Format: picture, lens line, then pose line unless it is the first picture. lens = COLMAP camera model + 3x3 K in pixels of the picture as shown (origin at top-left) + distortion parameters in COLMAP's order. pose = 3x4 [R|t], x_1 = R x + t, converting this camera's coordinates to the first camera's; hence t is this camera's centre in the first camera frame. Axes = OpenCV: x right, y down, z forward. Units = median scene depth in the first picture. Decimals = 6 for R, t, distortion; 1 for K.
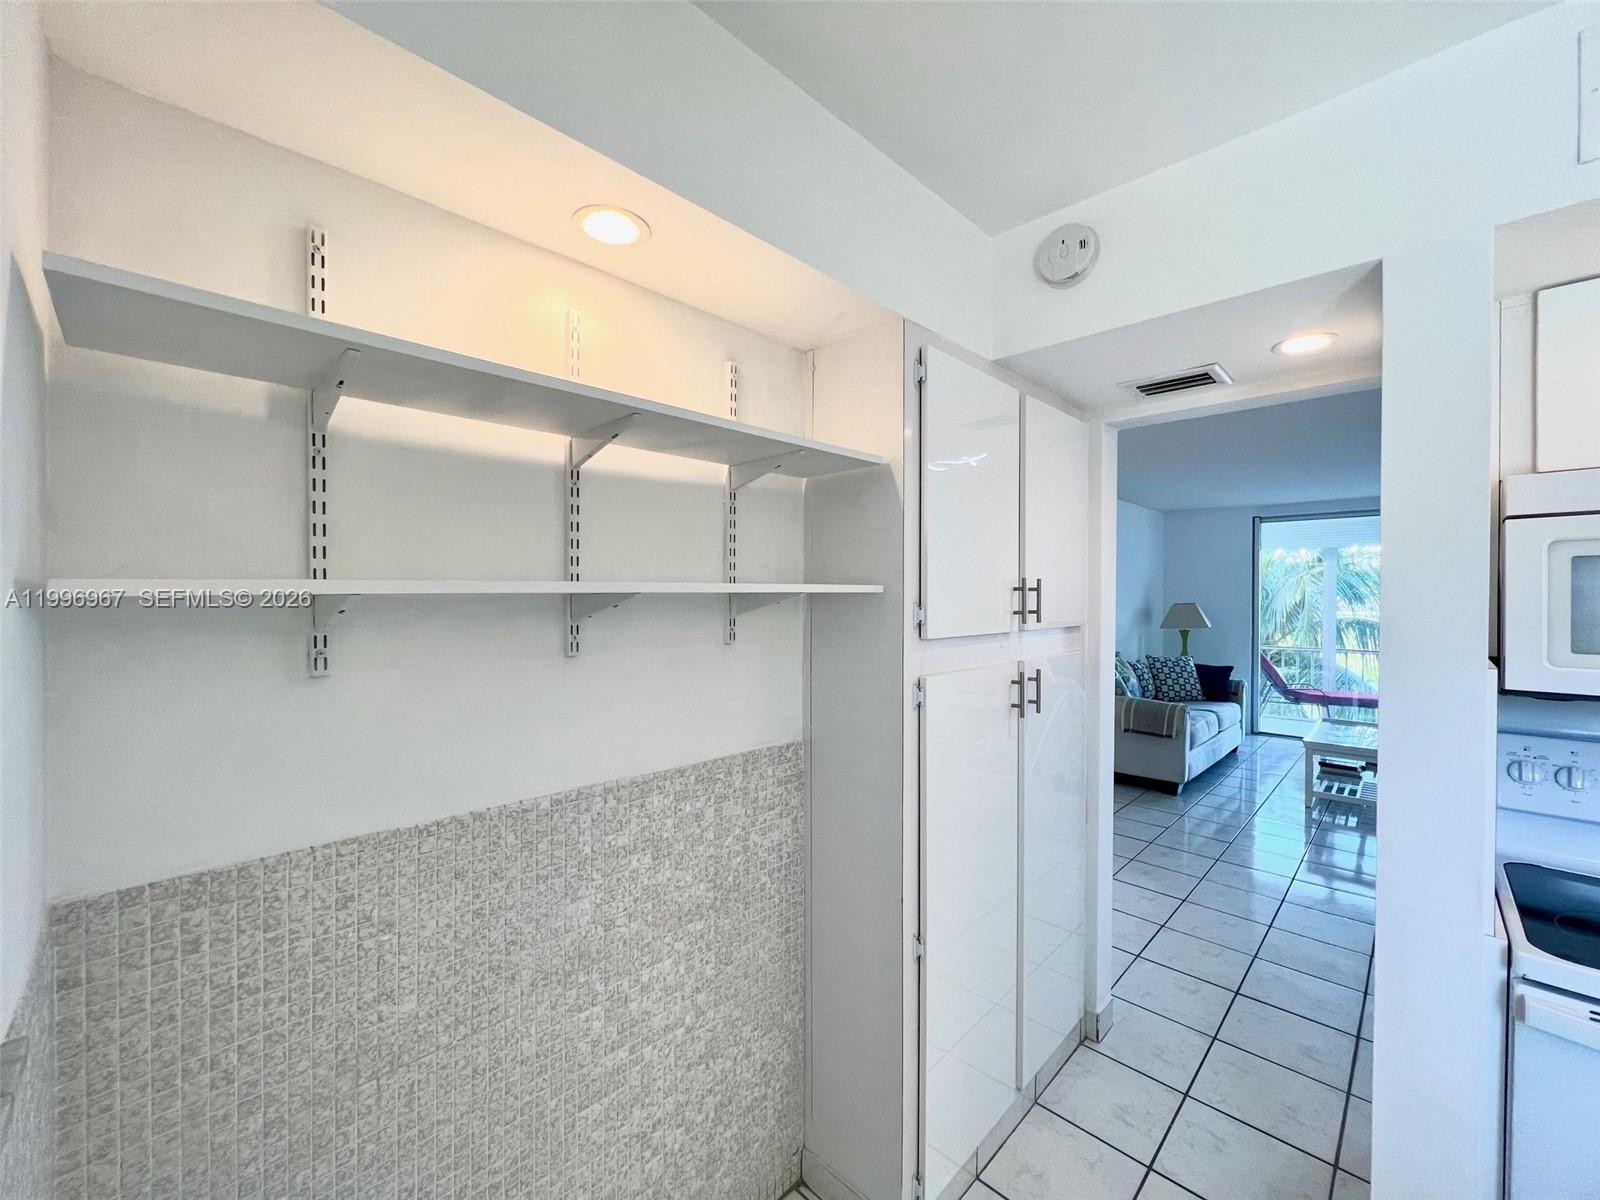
lens RADIAL K [[642.1, 0, 794.4], [0, 642.1, 609.9], [0, 0, 1]] dist [0.004523, 0.000335]
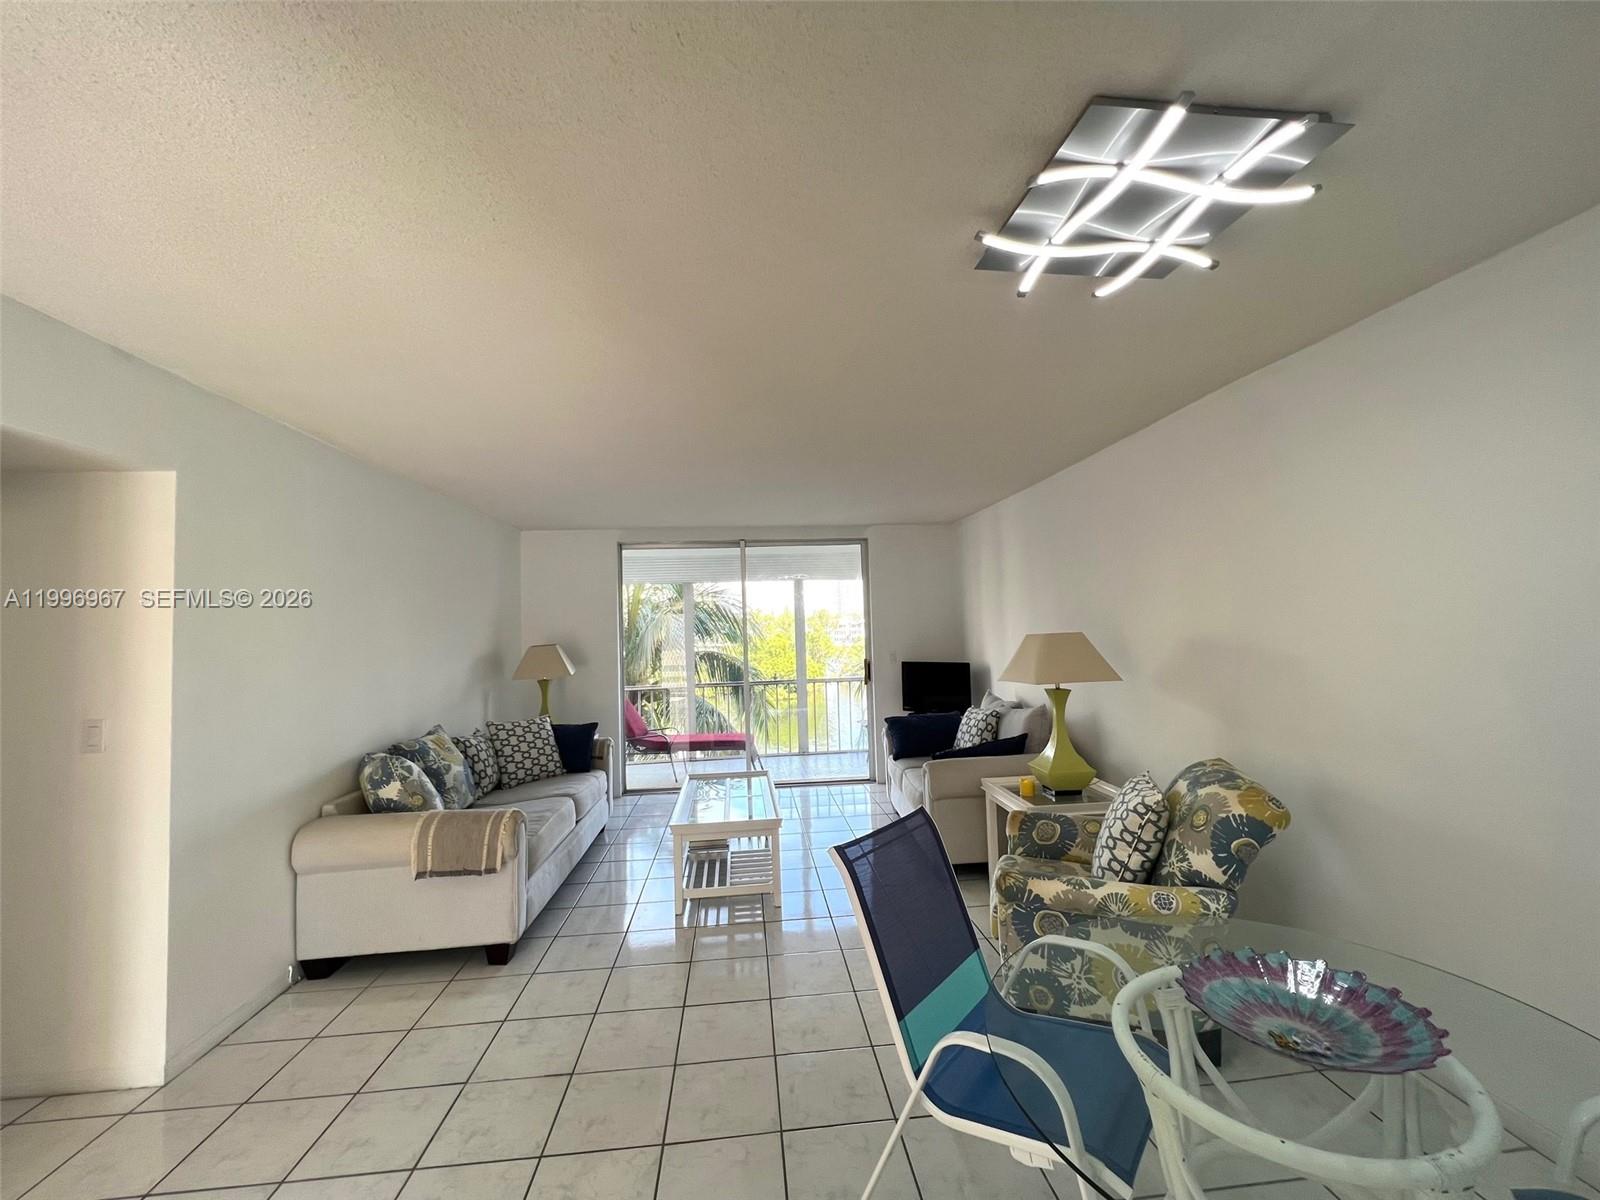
lens RADIAL K [[642.1, 0, 800.7], [0, 642.1, 605.8], [0, 0, 1]] dist [0.004523, 0.000335]
pose [[0.644559, 0.003909, 0.764545, 0.242297], [0.053044, 0.997349, -0.049818, -0.002442], [-0.762712, 0.072665, 0.642643, 0.295901]]
